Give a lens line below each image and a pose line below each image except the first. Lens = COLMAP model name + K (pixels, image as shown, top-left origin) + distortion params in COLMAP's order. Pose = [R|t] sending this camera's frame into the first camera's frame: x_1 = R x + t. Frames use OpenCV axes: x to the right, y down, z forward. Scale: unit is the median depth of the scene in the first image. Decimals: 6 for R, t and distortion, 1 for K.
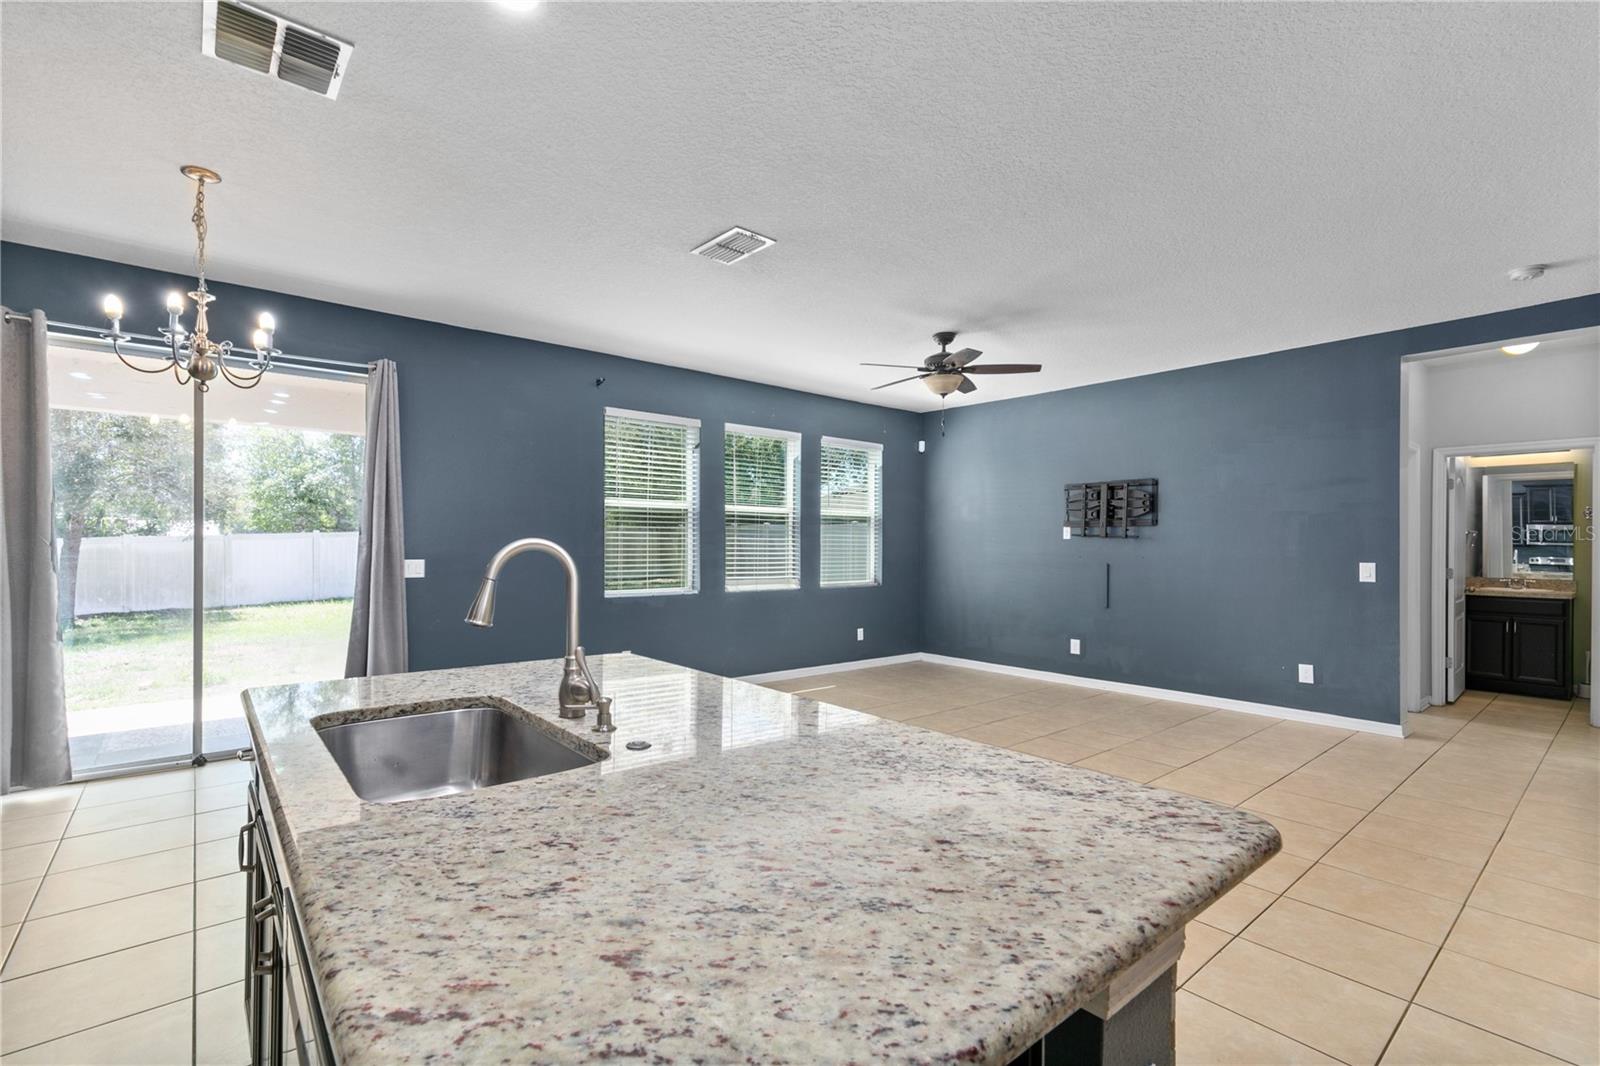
lens RADIAL K [[714.5, 0, 793.5], [0, 714.5, 541.8], [0, 0, 1]] dist [0.004291, -0.000310]
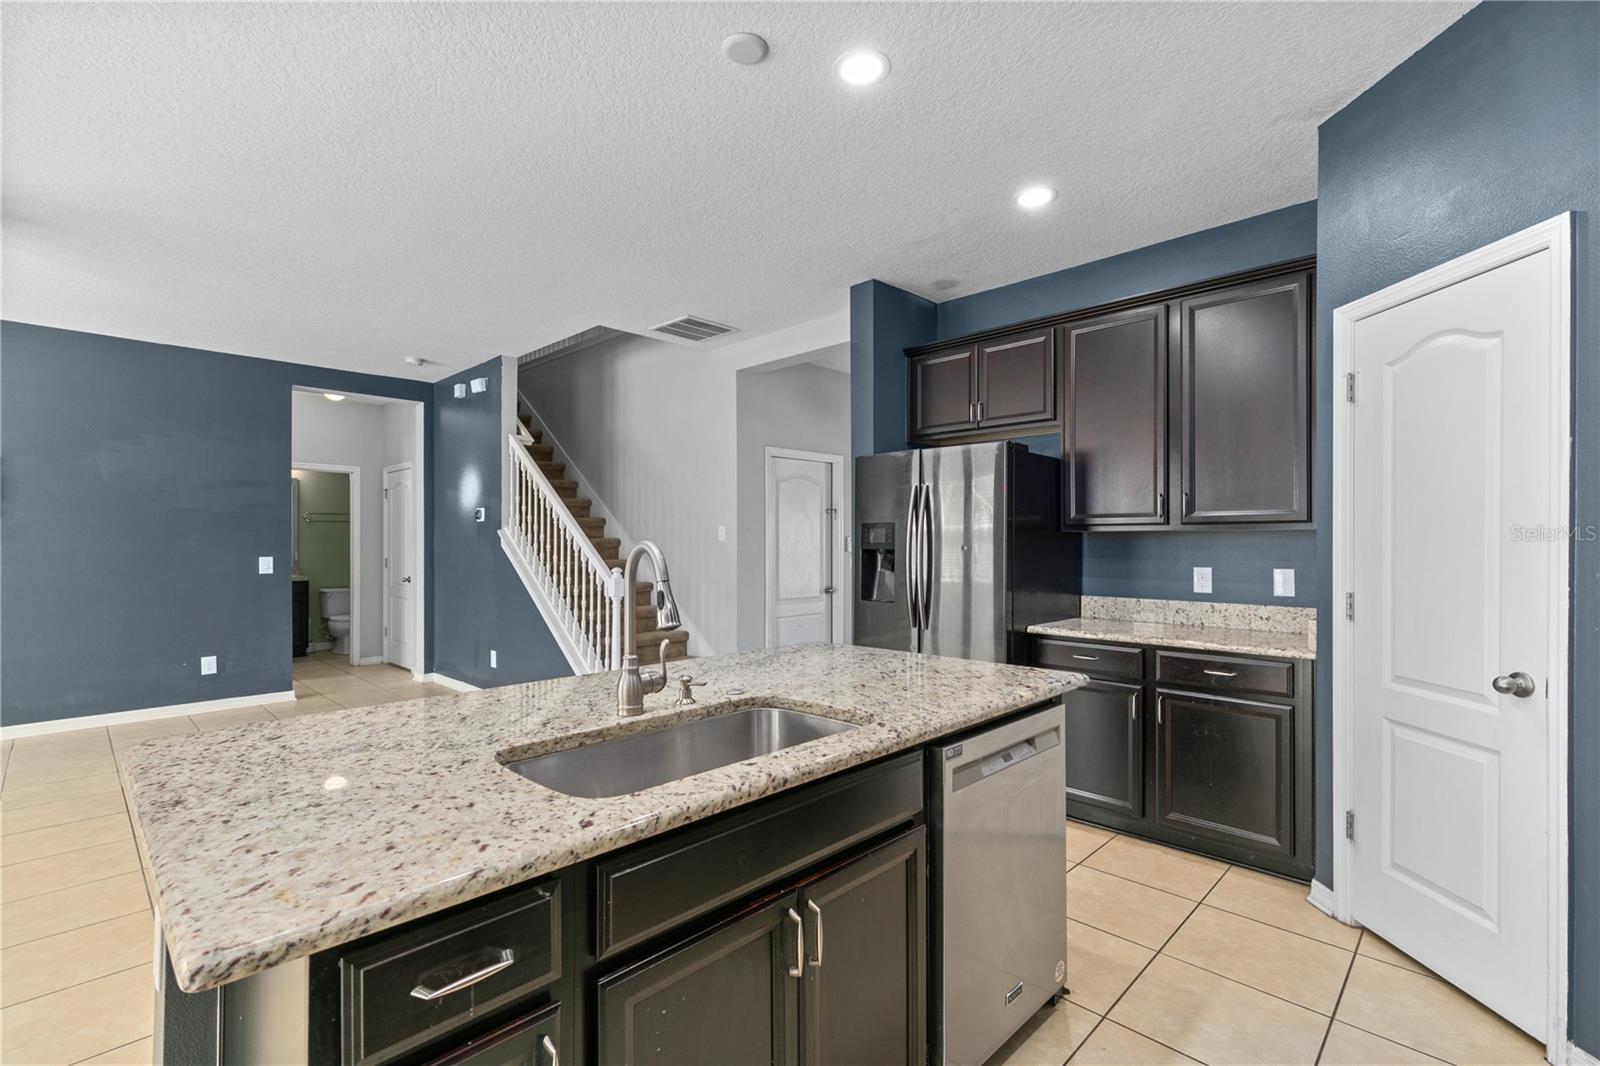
lens RADIAL K [[714.5, 0, 793.5], [0, 714.5, 541.8], [0, 0, 1]] dist [0.004291, -0.000310]
pose [[-0.100974, -0.003136, 0.994884, -0.343585], [-0.002957, 0.999992, 0.002852, -0.000848], [-0.994885, -0.002654, -0.100983, 0.218951]]
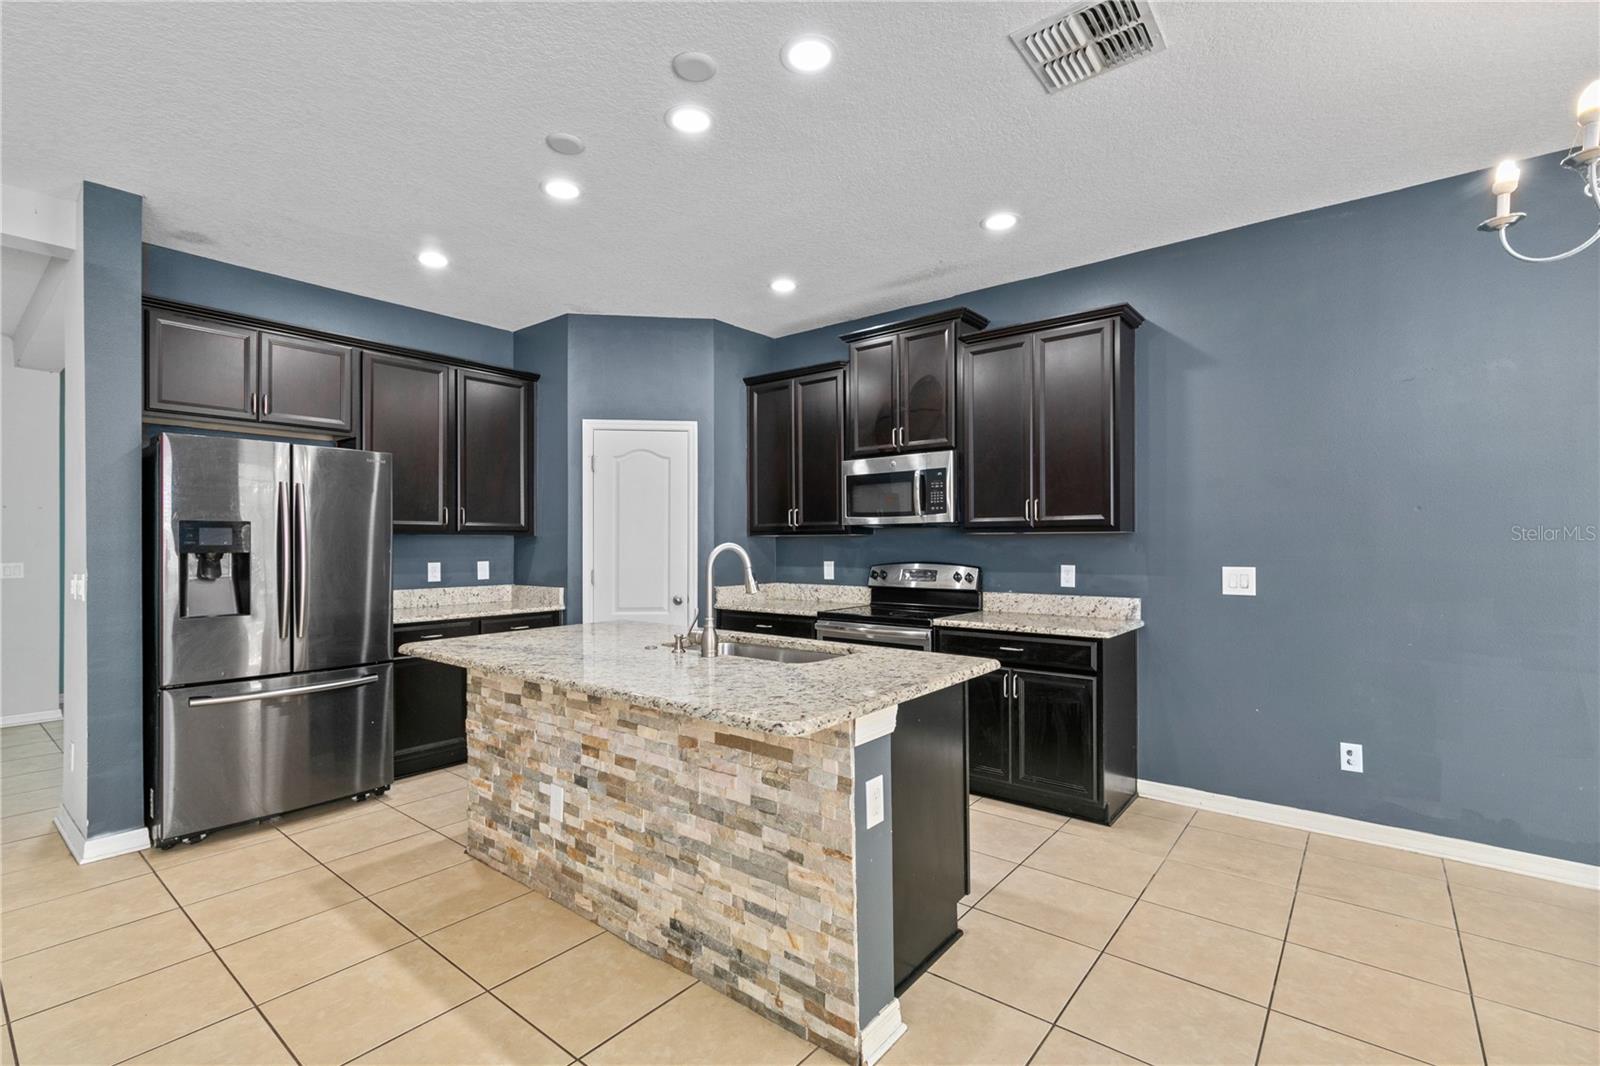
lens RADIAL K [[714.5, 0, 793.5], [0, 714.5, 541.8], [0, 0, 1]] dist [0.004291, -0.000310]
pose [[-0.980784, -0.002559, -0.195078, -0.047982], [-0.001658, 0.999987, -0.004780, 0.000812], [0.195088, -0.004365, -0.980776, 0.651163]]
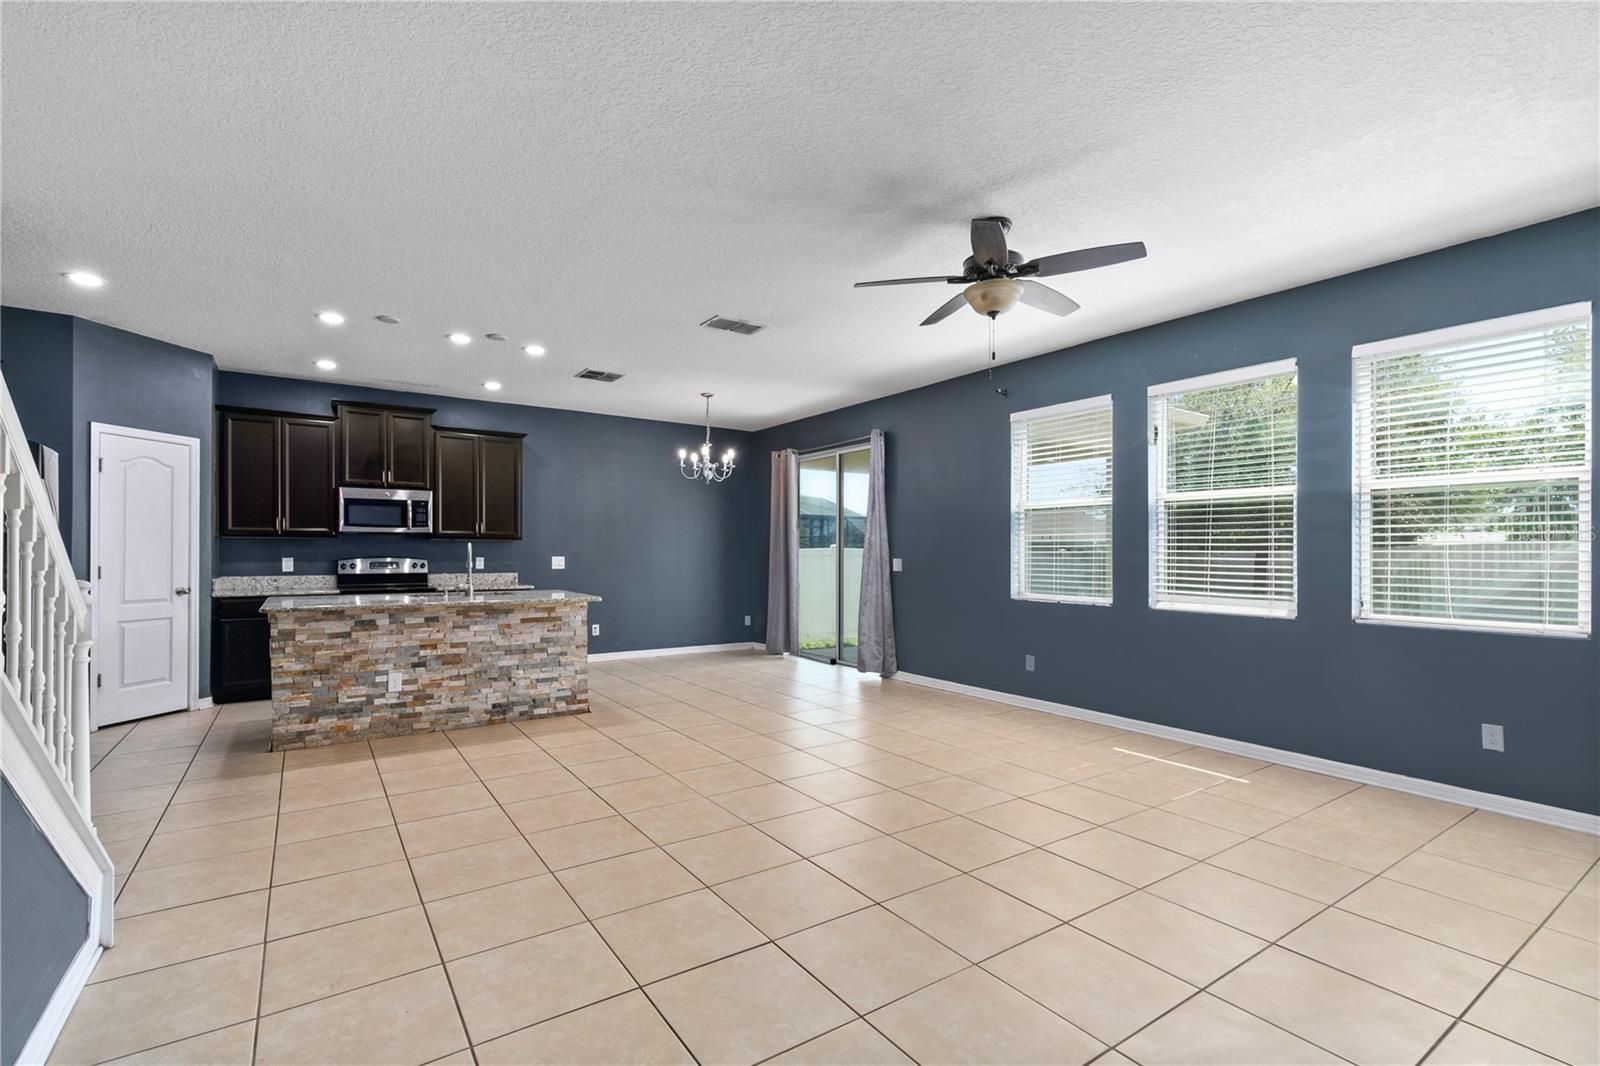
lens RADIAL K [[714.9, 0, 792.9], [0, 714.9, 555.5], [0, 0, 1]] dist [0.002271, -0.000075]
pose [[-0.097136, -0.000829, -0.995271, 0.719201], [-0.001341, 0.999999, -0.000702, 0.015083], [0.995270, 0.001266, -0.097137, 0.712405]]
